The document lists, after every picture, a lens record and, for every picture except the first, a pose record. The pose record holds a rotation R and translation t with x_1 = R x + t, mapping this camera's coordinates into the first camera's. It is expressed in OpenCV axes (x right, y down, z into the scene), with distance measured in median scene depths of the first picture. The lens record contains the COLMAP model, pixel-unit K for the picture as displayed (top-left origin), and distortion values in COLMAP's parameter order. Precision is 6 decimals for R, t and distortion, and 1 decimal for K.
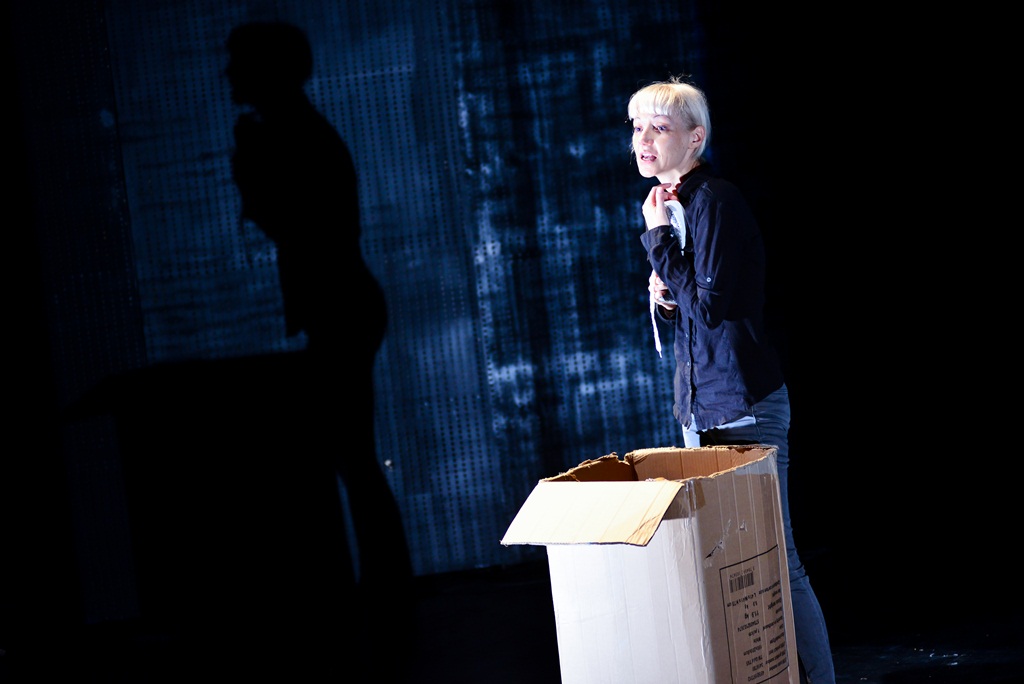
lens RADIAL K [[2353.6, 0, 511.9], [0, 2353.6, 343.3], [0, 0, 1]] dist [-0.125943, 0.000000]
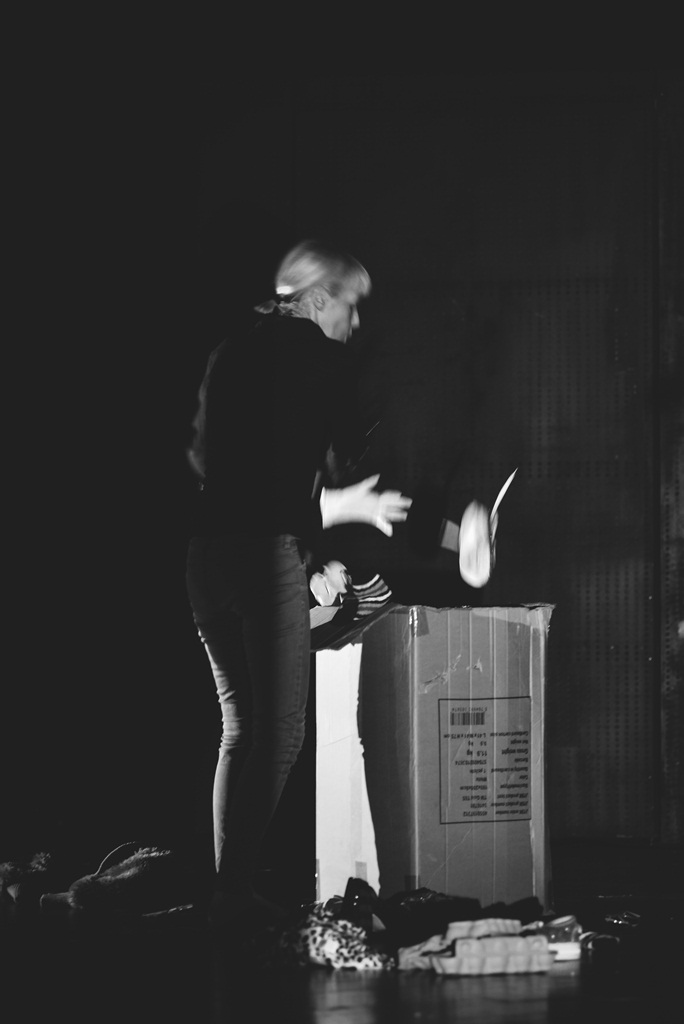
lens RADIAL K [[3548.0, 0, 342.2], [0, 3548.0, 511.4], [0, 0, 1]] dist [-0.154005, 0.000000]
pose [[0.913770, 0.097592, -0.394335, 0.412488], [-0.134563, 0.988628, -0.067143, 0.077912], [0.383298, 0.114416, 0.916511, -0.293206]]
